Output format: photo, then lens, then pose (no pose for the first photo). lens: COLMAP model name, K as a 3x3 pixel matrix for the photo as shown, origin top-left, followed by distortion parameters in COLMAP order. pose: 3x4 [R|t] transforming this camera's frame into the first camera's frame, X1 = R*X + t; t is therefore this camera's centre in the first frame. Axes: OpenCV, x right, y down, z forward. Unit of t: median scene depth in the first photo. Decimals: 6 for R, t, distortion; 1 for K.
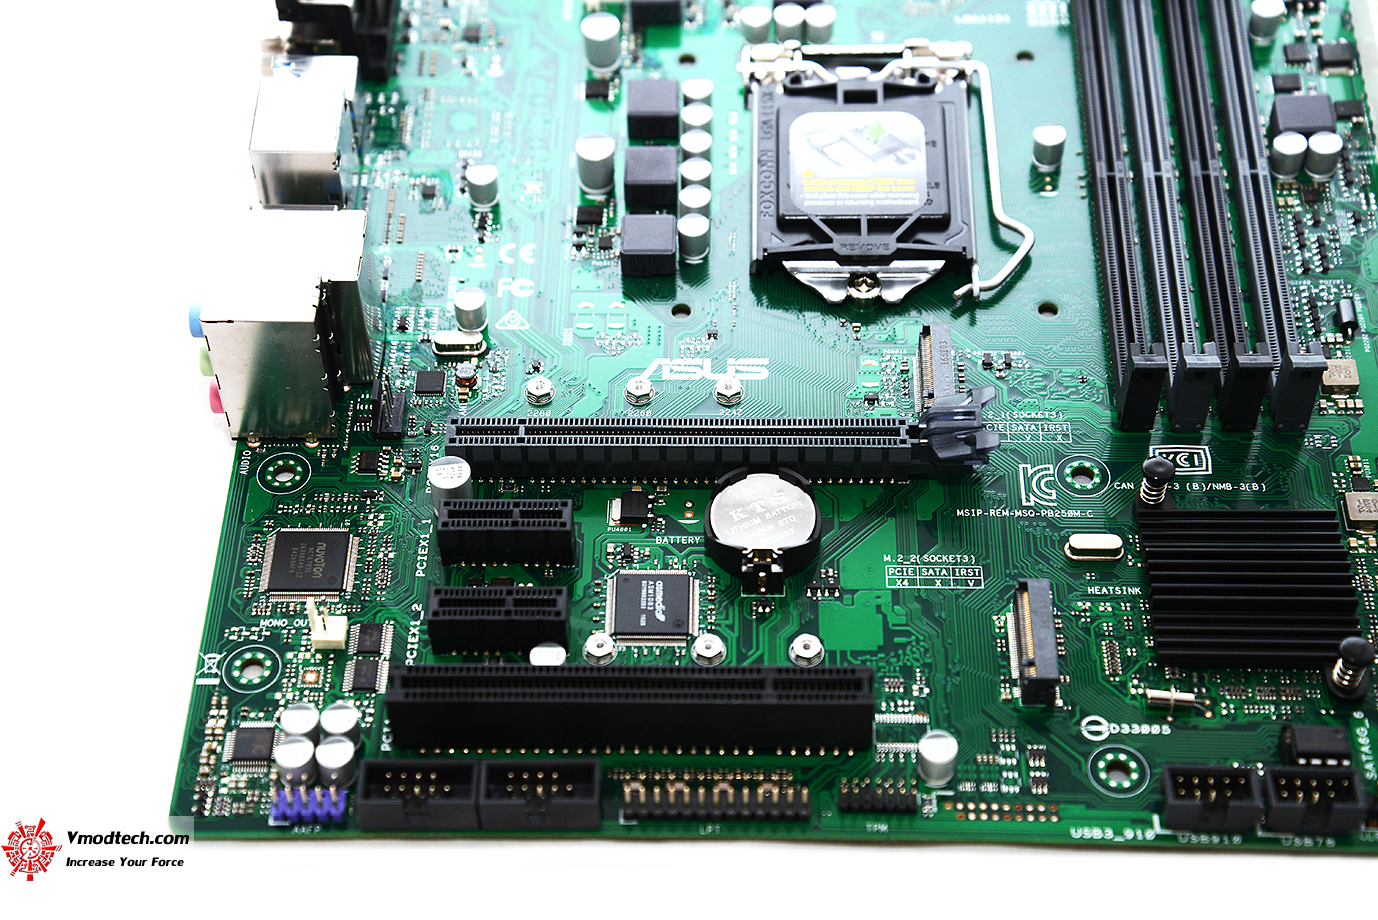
lens RADIAL K [[2333.7, 0, 671.7], [0, 2333.7, 483.0], [0, 0, 1]] dist [0.262913, 0.000000]
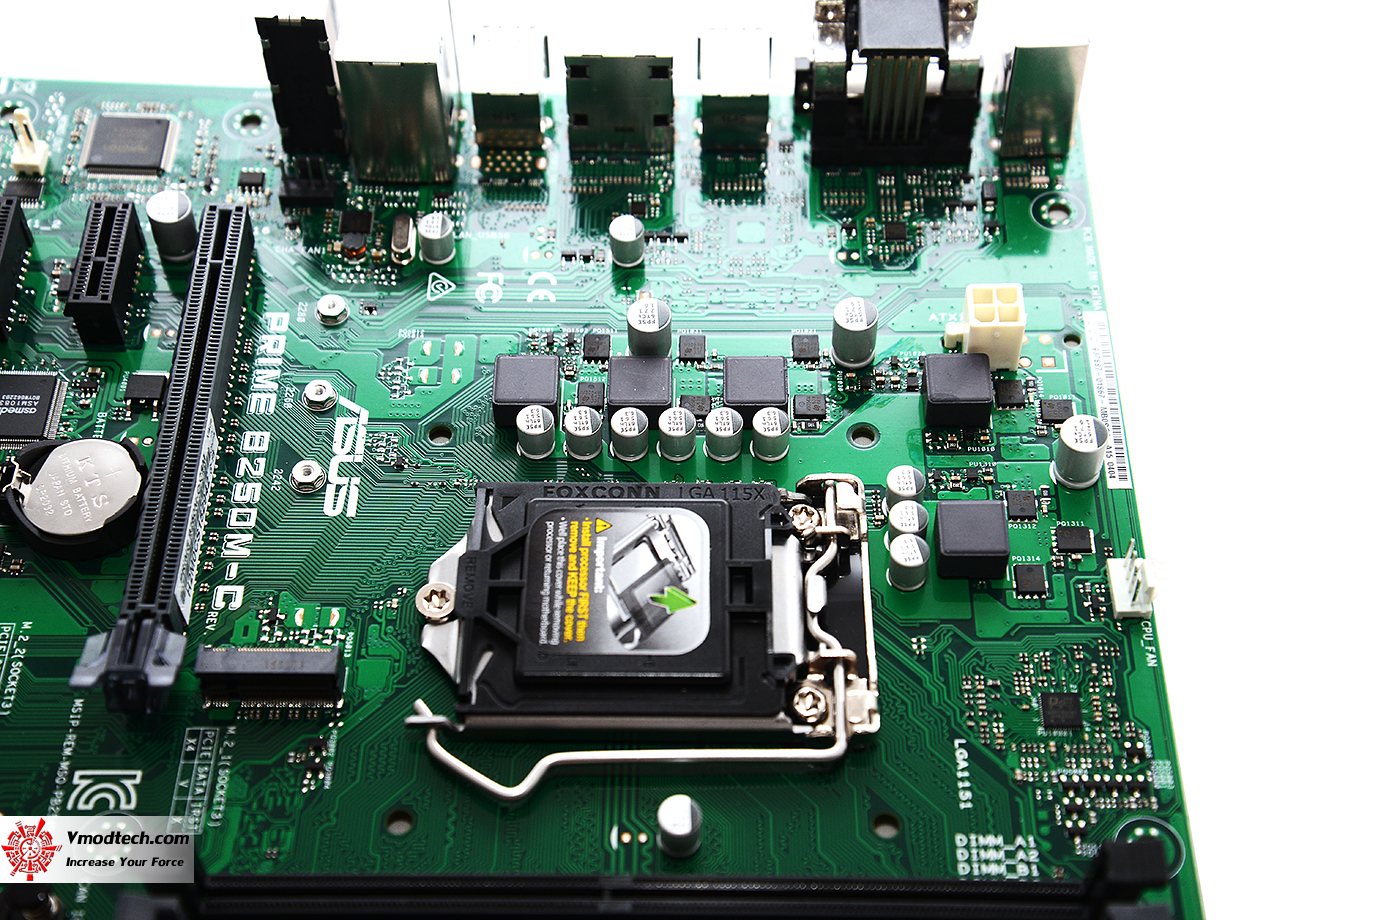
lens RADIAL K [[2022.7, 0, 677.6], [0, 2022.7, 459.7], [0, 0, 1]] dist [0.194753, 0.000000]
pose [[0.010866, 0.816496, -0.577249, 0.484187], [-0.790257, 0.360722, 0.495352, -0.555780], [0.612680, 0.450792, 0.649161, 0.630644]]
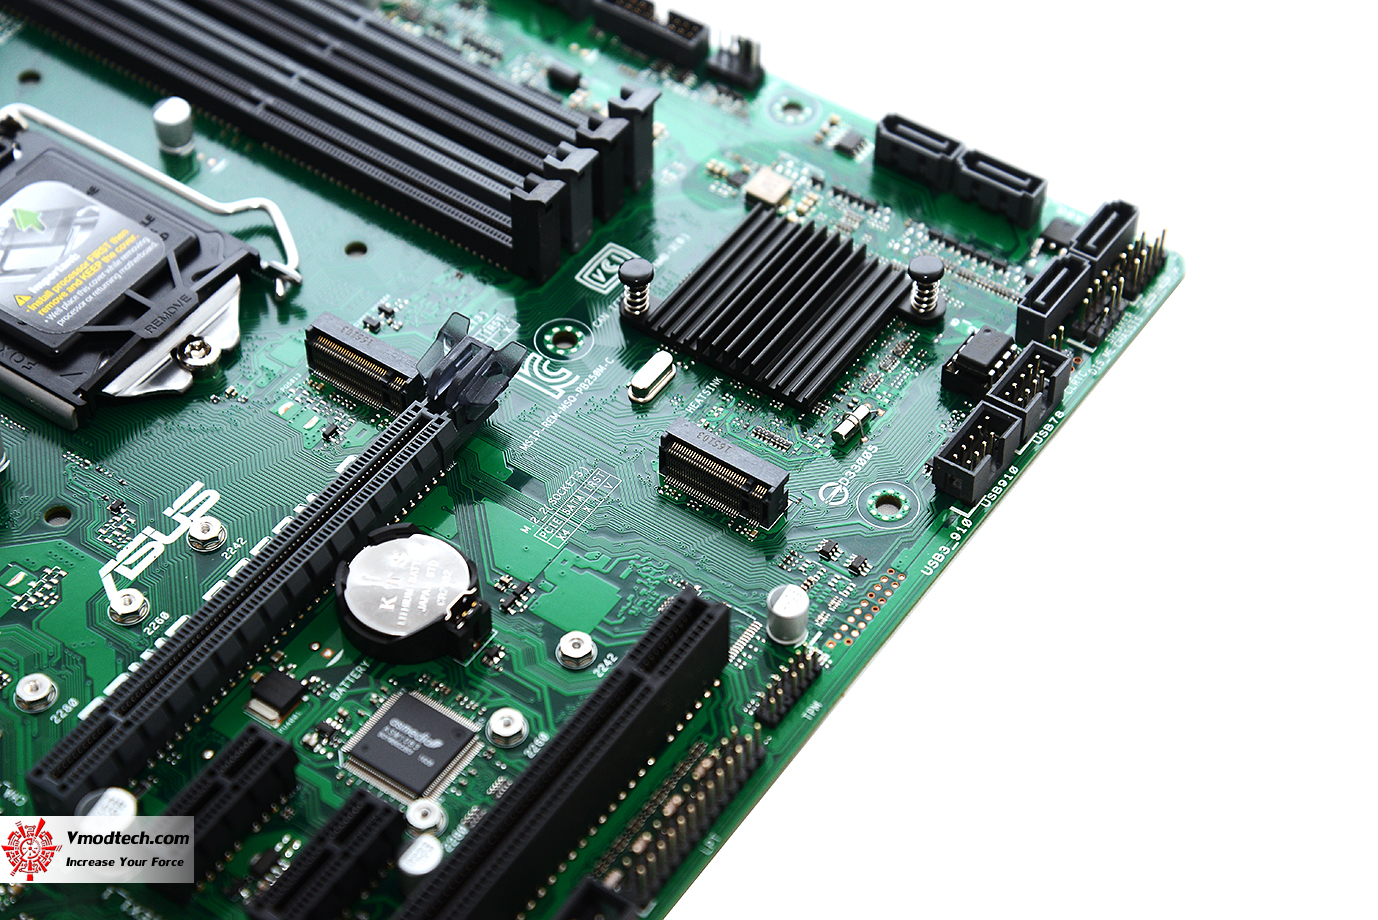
lens RADIAL K [[2714.2, 0, 682.9], [0, 2714.2, 470.7], [0, 0, 1]] dist [0.397341, 0.000000]
pose [[0.547375, -0.613044, 0.569700, -0.436088], [0.643832, 0.743372, 0.181327, -0.129088], [-0.534660, 0.267537, 0.801600, 0.160730]]
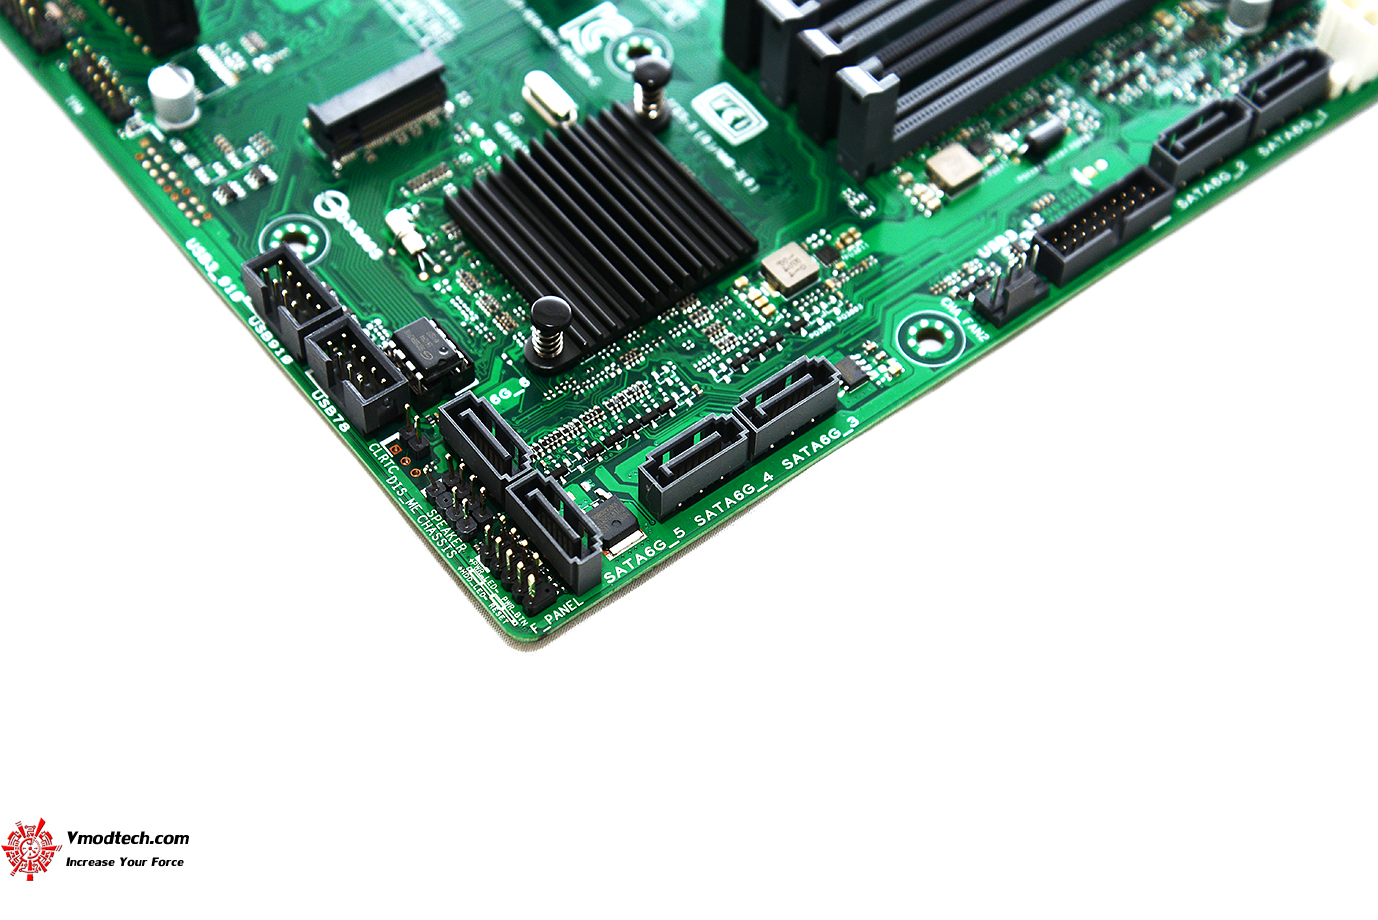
lens RADIAL K [[2393.9, 0, 683.9], [0, 2393.9, 468.9], [0, 0, 1]] dist [0.304434, 0.000000]
pose [[0.628203, 0.662335, -0.408256, 0.655868], [-0.631229, 0.740629, 0.230259, -0.105743], [0.454875, 0.113054, 0.883350, 0.268135]]
